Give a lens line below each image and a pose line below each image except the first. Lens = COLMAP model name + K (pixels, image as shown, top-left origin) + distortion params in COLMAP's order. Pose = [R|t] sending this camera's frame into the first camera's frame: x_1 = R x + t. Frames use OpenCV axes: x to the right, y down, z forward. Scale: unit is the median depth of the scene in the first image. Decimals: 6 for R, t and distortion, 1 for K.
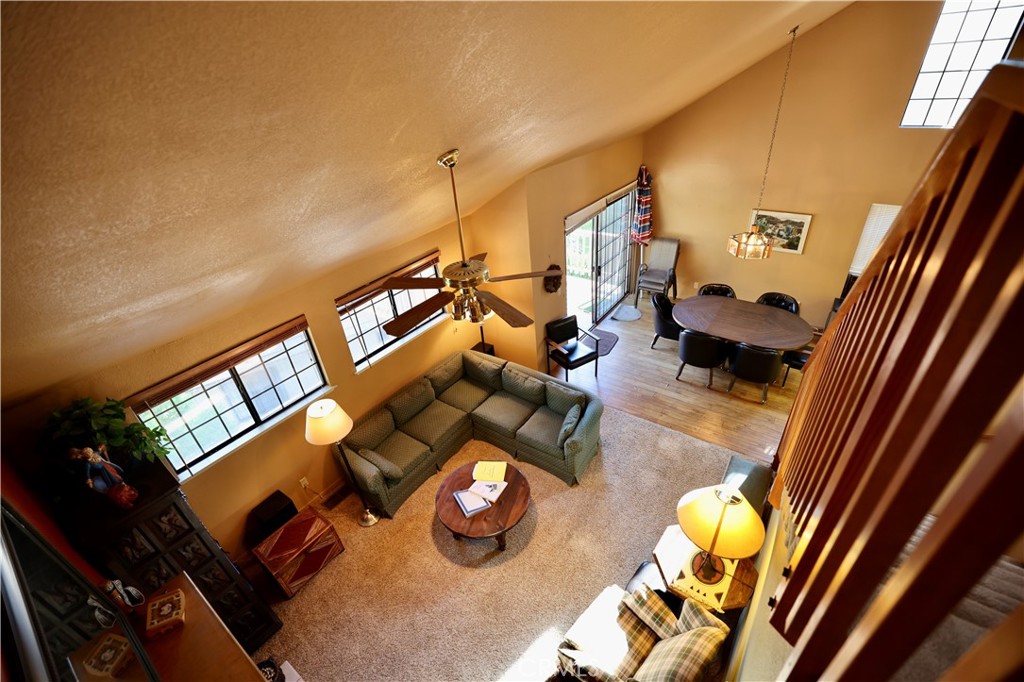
lens RADIAL K [[439.0, 0, 516.9], [0, 439.0, 345.3], [0, 0, 1]] dist [-0.024484, 0.004291]
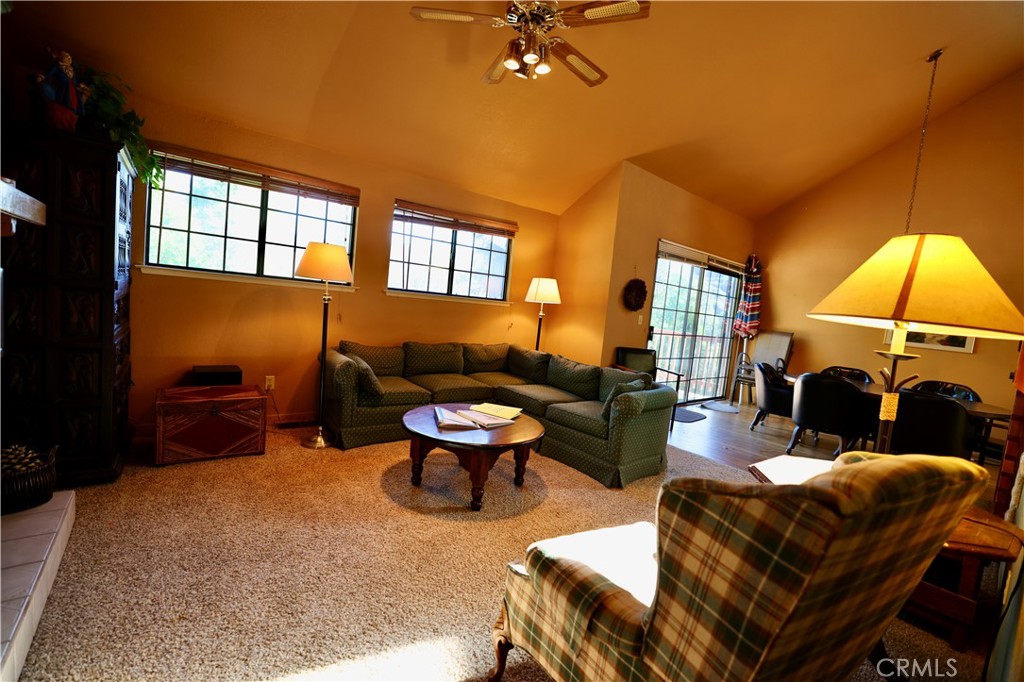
lens RADIAL K [[439.0, 0, 514.1], [0, 439.0, 341.4], [0, 0, 1]] dist [-0.024484, 0.004291]
pose [[0.949691, 0.194008, -0.245864, 0.079595], [-0.285614, 0.858590, -0.425733, 0.334102], [0.128501, 0.474537, 0.870806, 0.244454]]
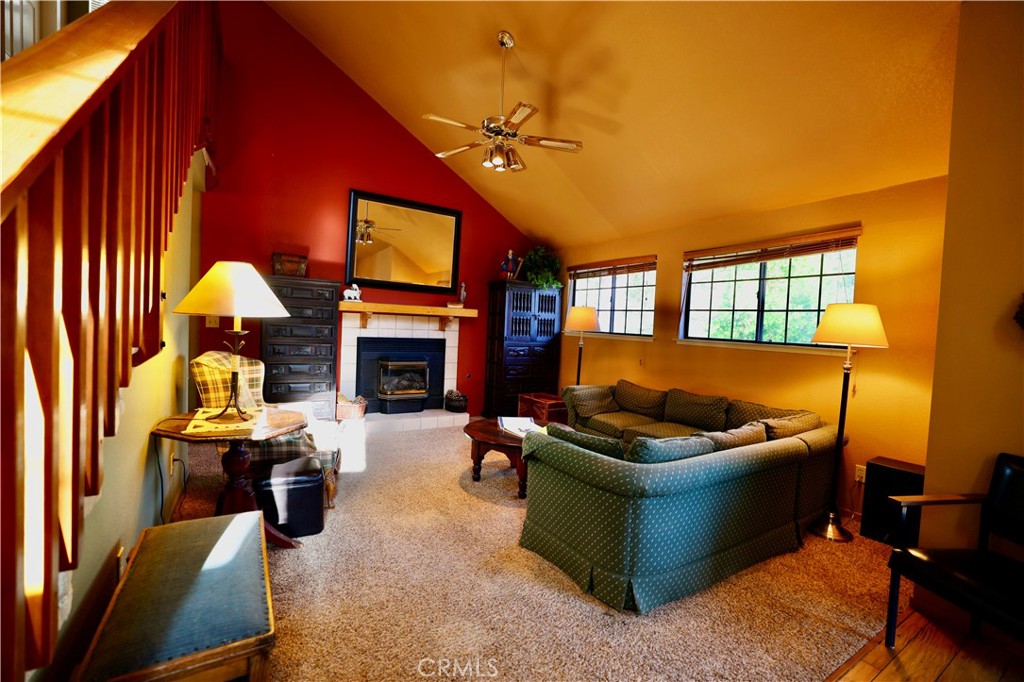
lens RADIAL K [[439.0, 0, 512.7], [0, 439.0, 340.0], [0, 0, 1]] dist [-0.024484, 0.004291]
pose [[-0.393424, 0.087952, -0.915140, 0.446027], [-0.509876, 0.807426, 0.296798, -0.021384], [0.765013, 0.583376, -0.272816, 0.737526]]
